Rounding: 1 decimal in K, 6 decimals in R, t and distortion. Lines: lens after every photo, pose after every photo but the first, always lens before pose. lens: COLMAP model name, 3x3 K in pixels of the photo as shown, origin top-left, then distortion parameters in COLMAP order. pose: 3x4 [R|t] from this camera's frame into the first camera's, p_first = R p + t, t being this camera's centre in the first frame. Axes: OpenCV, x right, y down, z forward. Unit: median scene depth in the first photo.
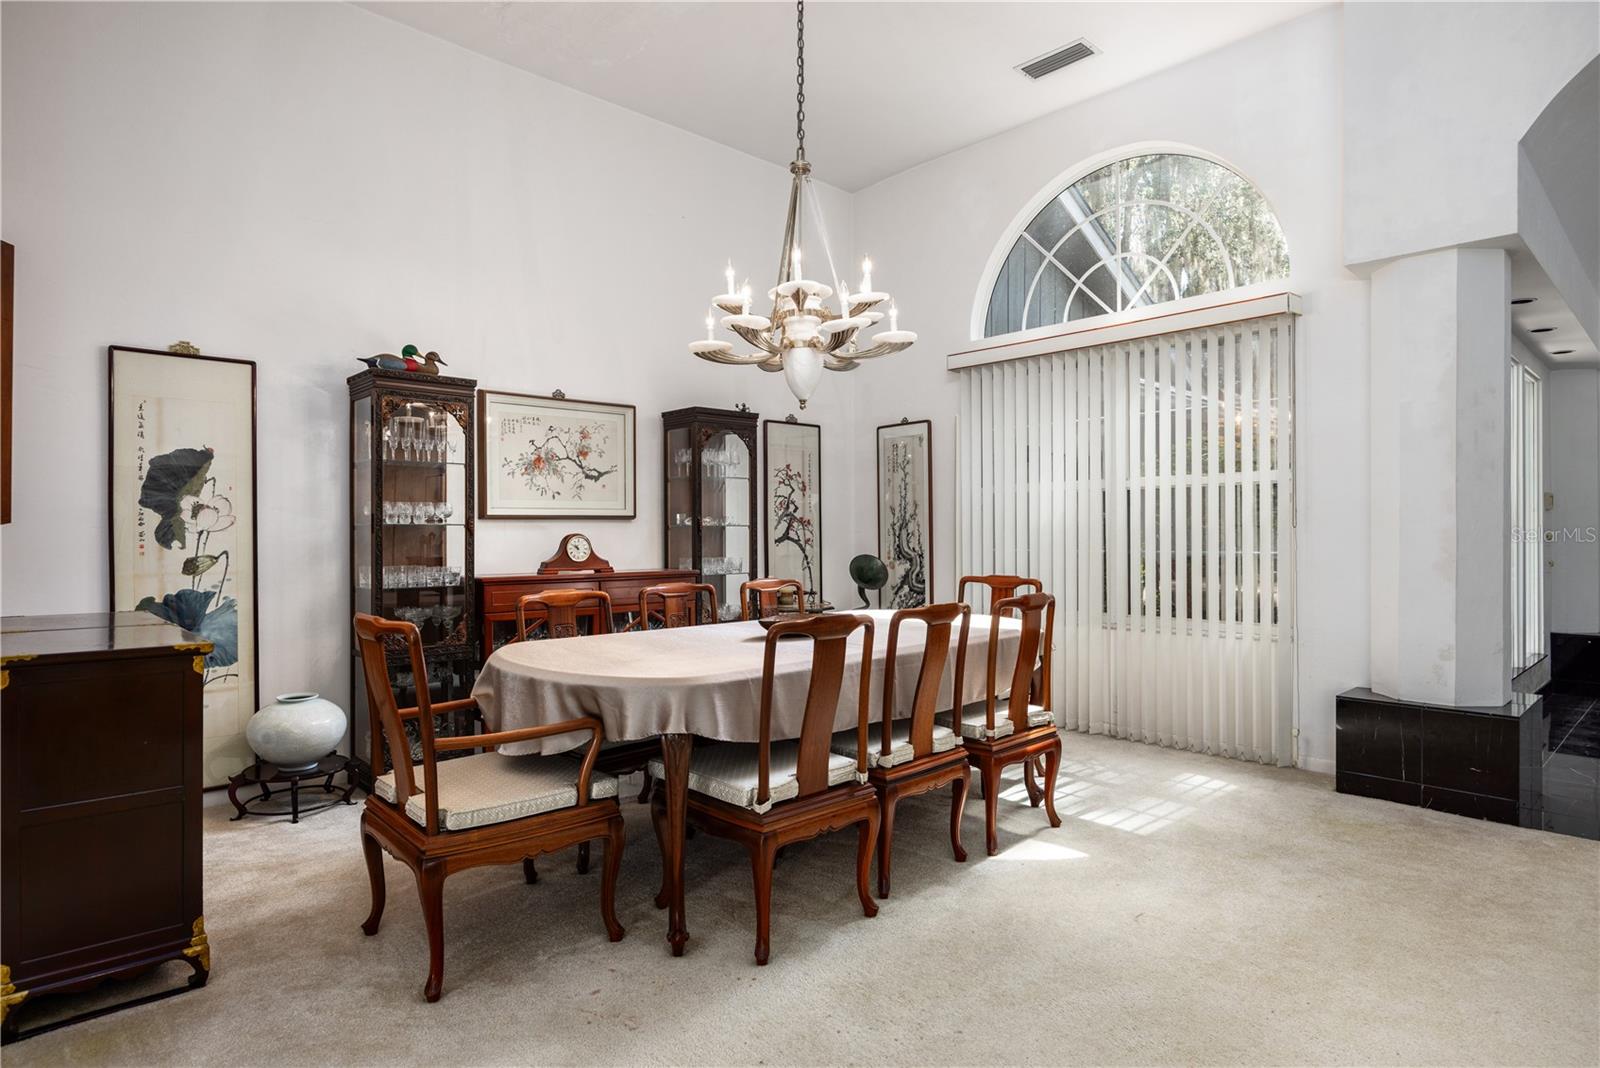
lens RADIAL K [[881.2, 0, 795.7], [0, 881.2, 536.7], [0, 0, 1]] dist [-0.008976, 0.000212]
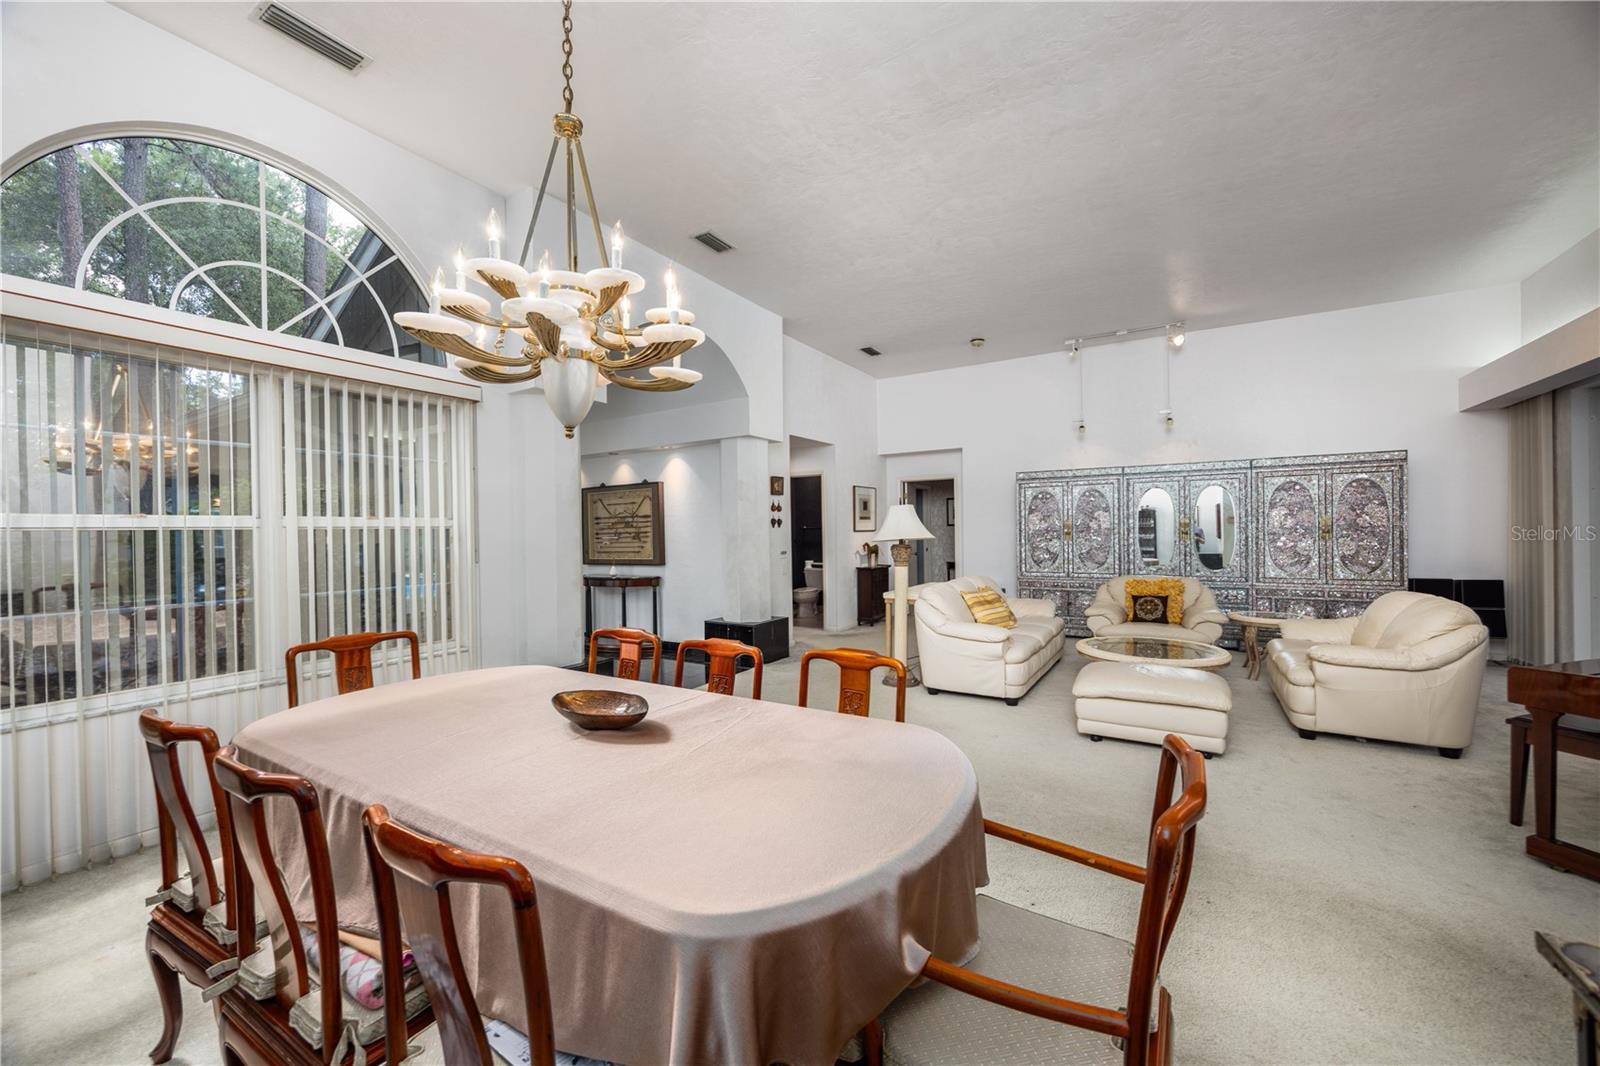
lens RADIAL K [[608.1, 0, 797.8], [0, 608.1, 535.6], [0, 0, 1]] dist [-0.003293, 0.000411]
pose [[-0.265664, 0.001527, 0.964064, -0.480516], [0.016689, 0.999856, 0.003015, -0.049999], [-0.963921, 0.016890, -0.265652, 0.827104]]
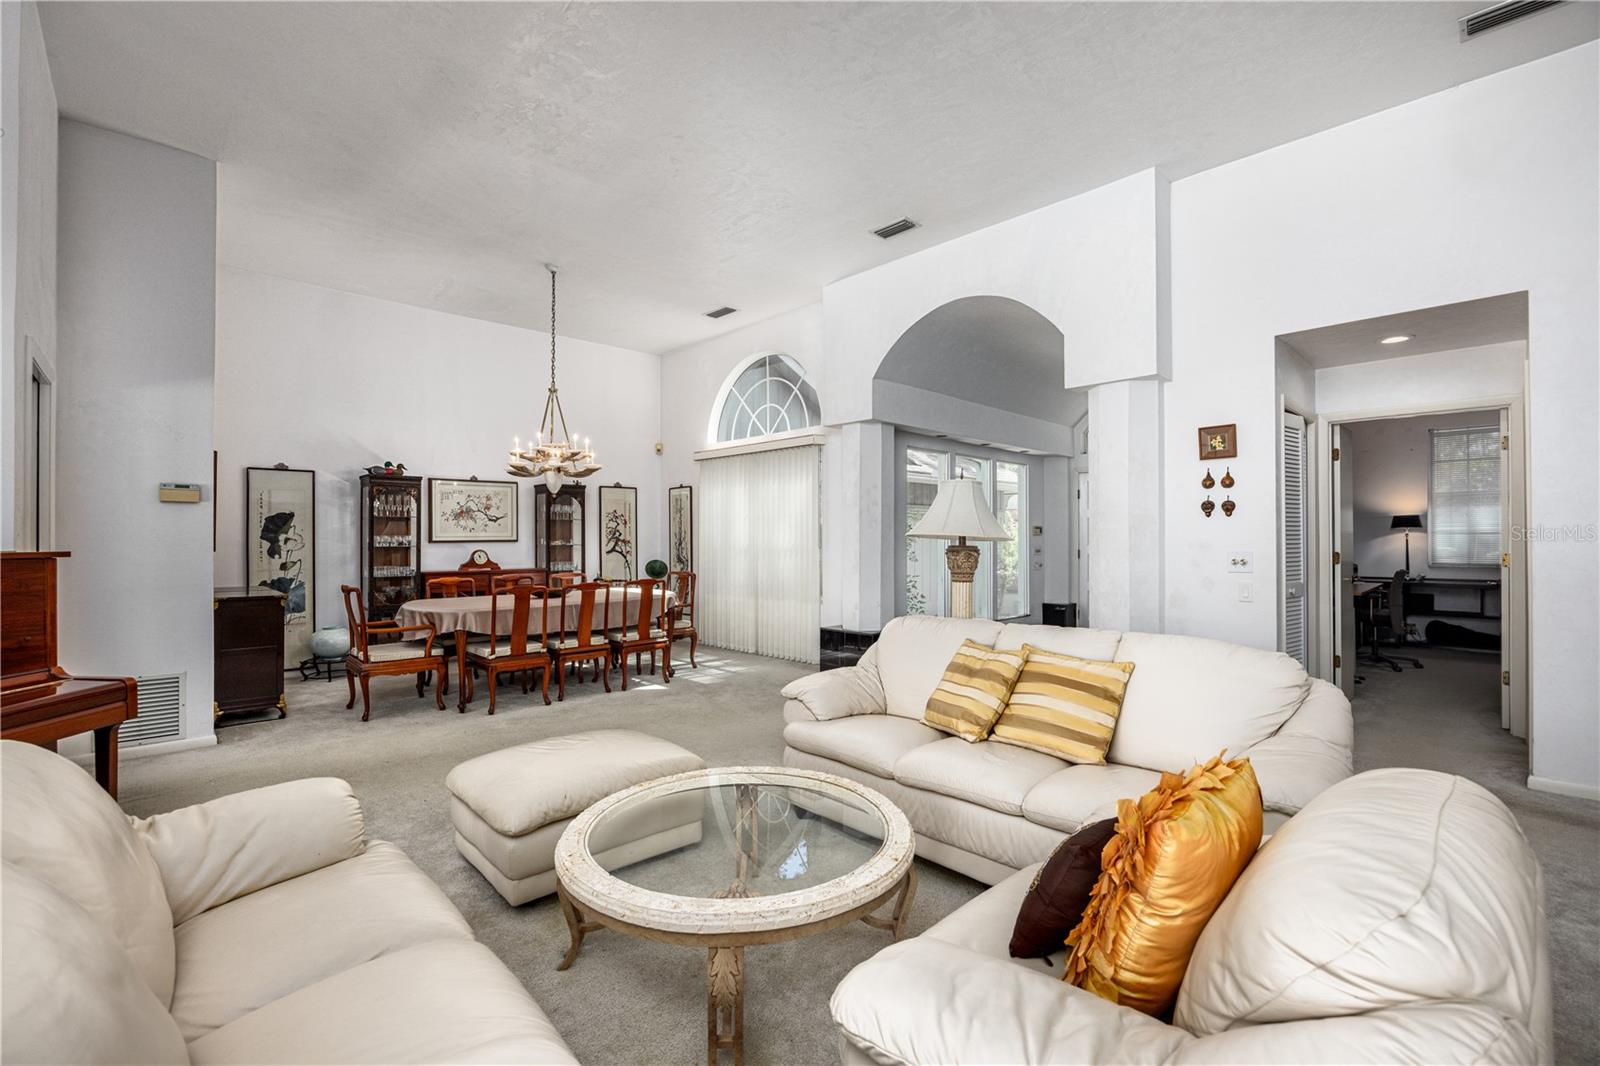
lens RADIAL K [[700.0, 0, 788.5], [0, 700.0, 535.6], [0, 0, 1]] dist [-0.021805, 0.000176]
pose [[0.999947, 0.001285, 0.010198, 0.507323], [-0.001211, 0.999973, -0.007277, -0.029559], [-0.010207, 0.007264, 0.999922, -0.678956]]
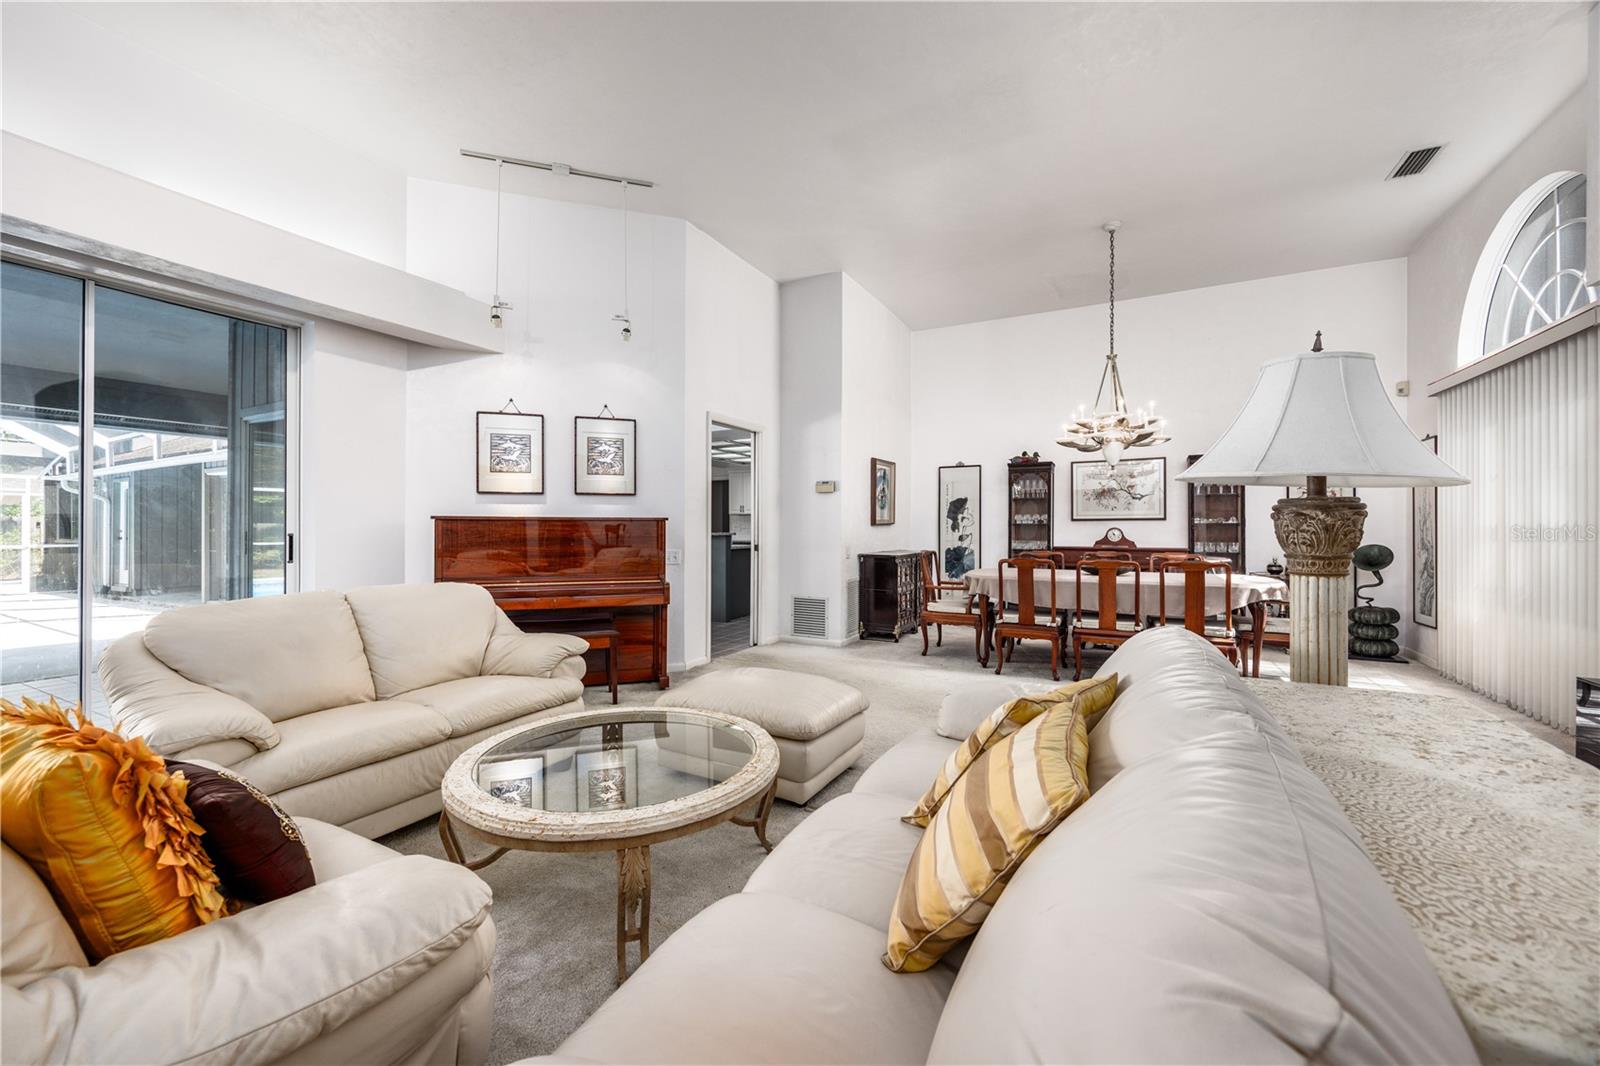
lens RADIAL K [[608.1, 0, 797.8], [0, 608.1, 524.5], [0, 0, 1]] dist [-0.003293, 0.000411]
pose [[0.318787, -0.000161, -0.947826, 0.995688], [-0.005716, 0.999981, -0.002093, -0.004304], [0.947809, 0.006085, 0.318780, -0.160016]]
